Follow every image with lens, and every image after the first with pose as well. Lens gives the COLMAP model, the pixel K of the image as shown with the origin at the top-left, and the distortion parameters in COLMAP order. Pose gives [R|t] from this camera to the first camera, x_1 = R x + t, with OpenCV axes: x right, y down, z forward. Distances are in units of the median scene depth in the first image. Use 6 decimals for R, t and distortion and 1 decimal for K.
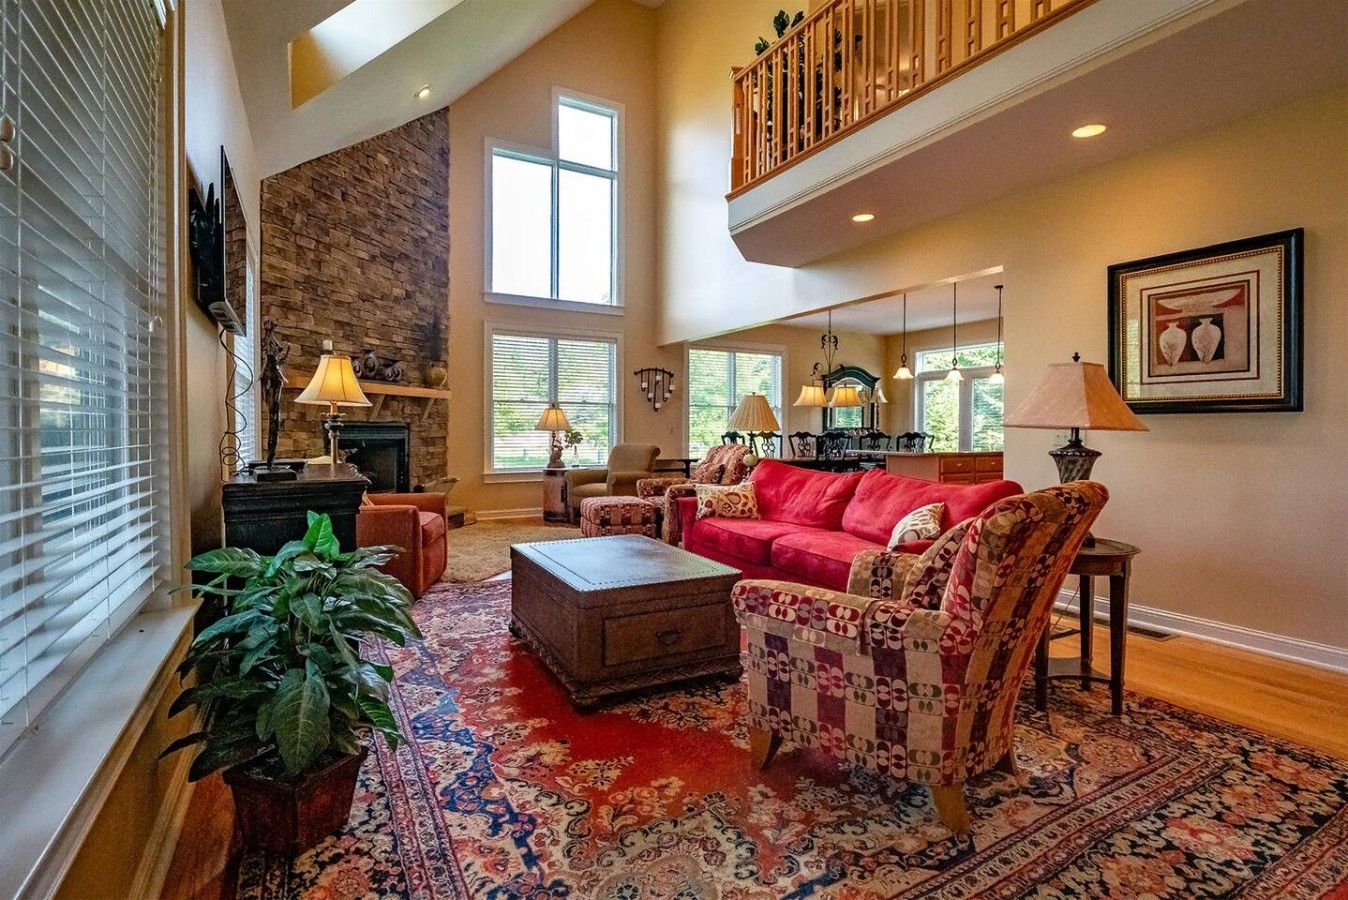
lens RADIAL K [[647.5, 0, 677.7], [0, 647.5, 437.9], [0, 0, 1]] dist [-0.002163, -0.000166]
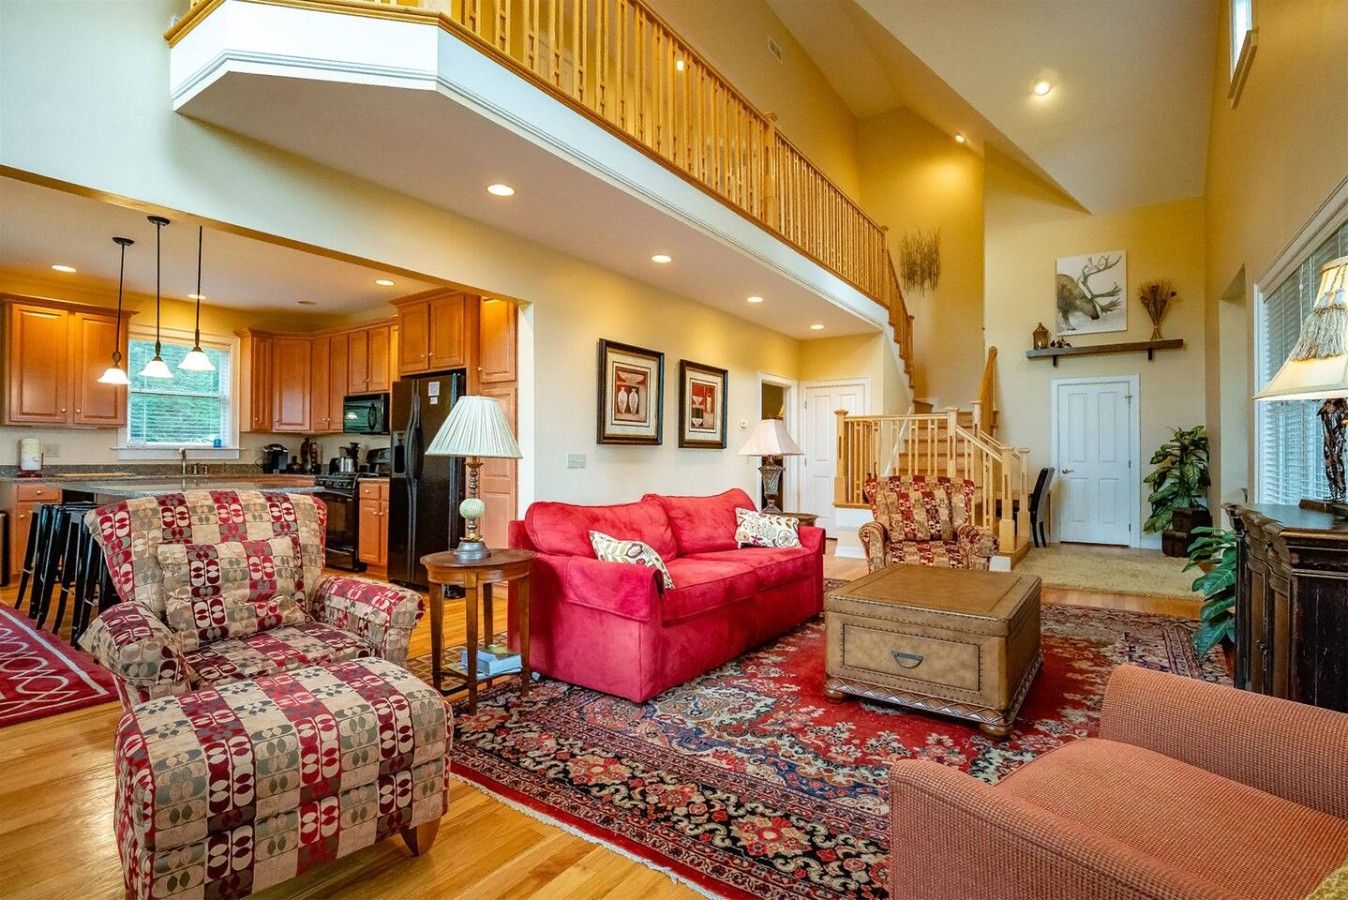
lens RADIAL K [[651.7, 0, 677.3], [0, 651.7, 446.6], [0, 0, 1]] dist [-0.003779, -0.000173]
pose [[-0.448638, 0.000587, 0.893713, -0.777179], [0.009008, 0.999952, 0.003865, -0.041419], [-0.893668, 0.009784, -0.448622, 1.720925]]
